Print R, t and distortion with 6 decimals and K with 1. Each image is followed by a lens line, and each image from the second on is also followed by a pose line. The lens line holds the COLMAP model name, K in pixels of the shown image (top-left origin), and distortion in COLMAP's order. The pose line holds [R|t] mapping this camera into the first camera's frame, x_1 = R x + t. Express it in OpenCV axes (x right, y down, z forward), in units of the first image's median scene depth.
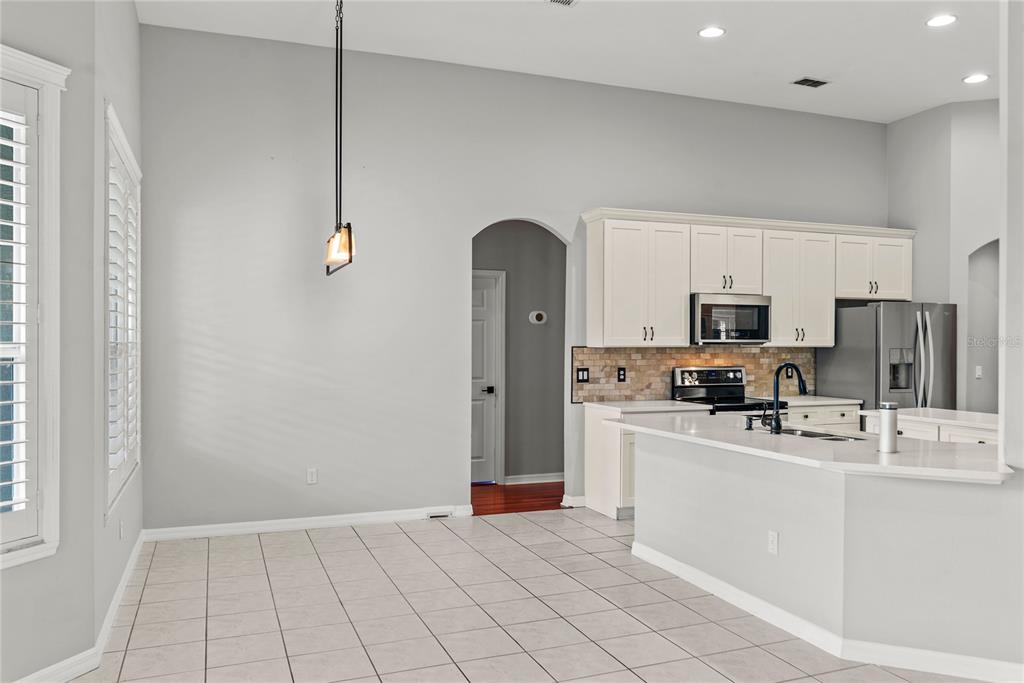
lens RADIAL K [[742.6, 0, 511.1], [0, 742.6, 346.5], [0, 0, 1]] dist [-0.000332, 0.000875]
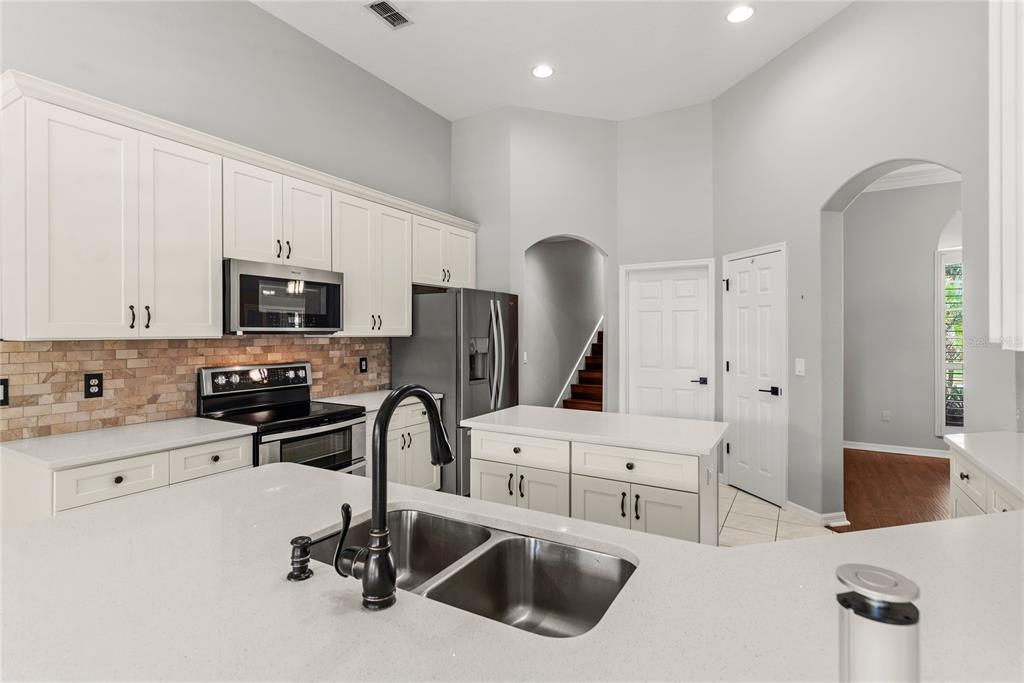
lens RADIAL K [[512.0, 0, 514.4], [0, 512.0, 335.4], [0, 0, 1]] dist [0.034062, -0.000244]
pose [[0.783729, -0.006135, 0.621073, 0.149796], [0.005819, 0.999980, 0.002535, -0.001594], [-0.621076, 0.001627, 0.783749, 0.448974]]
